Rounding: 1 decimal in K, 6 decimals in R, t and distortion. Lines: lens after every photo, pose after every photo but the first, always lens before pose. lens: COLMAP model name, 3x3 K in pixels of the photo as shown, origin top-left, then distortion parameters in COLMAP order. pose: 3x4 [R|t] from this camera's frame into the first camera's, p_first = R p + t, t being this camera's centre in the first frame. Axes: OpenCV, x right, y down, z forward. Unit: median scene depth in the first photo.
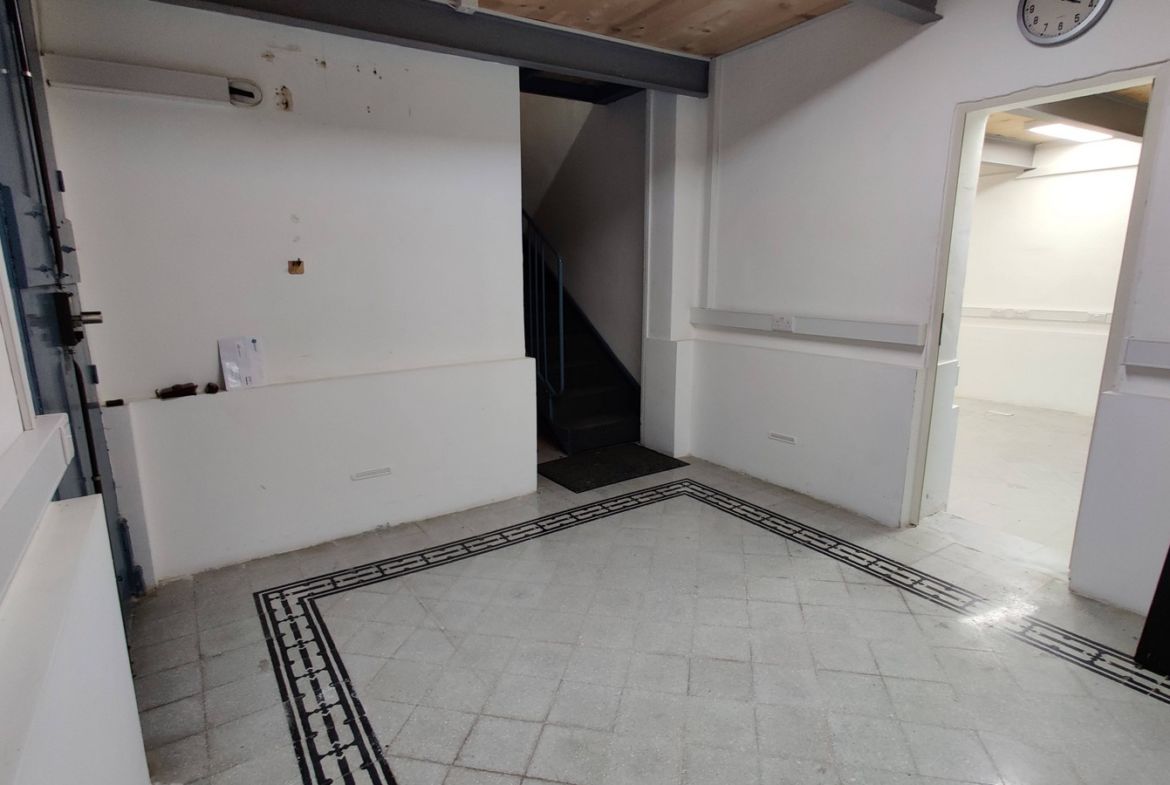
lens RADIAL K [[629.1, 0, 588.5], [0, 629.1, 387.5], [0, 0, 1]] dist [-0.023794, 0.017779]
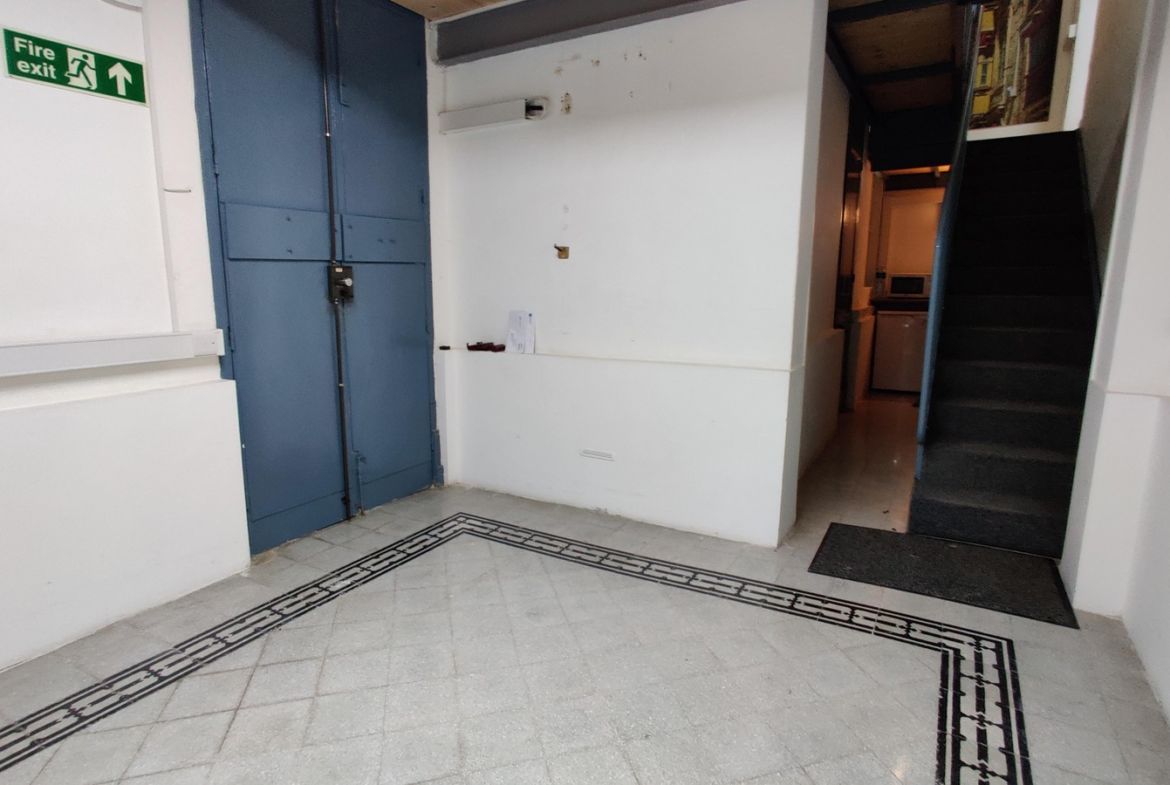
lens RADIAL K [[629.1, 0, 588.5], [0, 629.1, 387.5], [0, 0, 1]] dist [-0.023794, 0.017779]
pose [[0.444469, 0.167553, -0.879985, 0.593966], [-0.174722, 0.979700, 0.098290, -0.079327], [0.878590, 0.110066, 0.464721, 0.556032]]
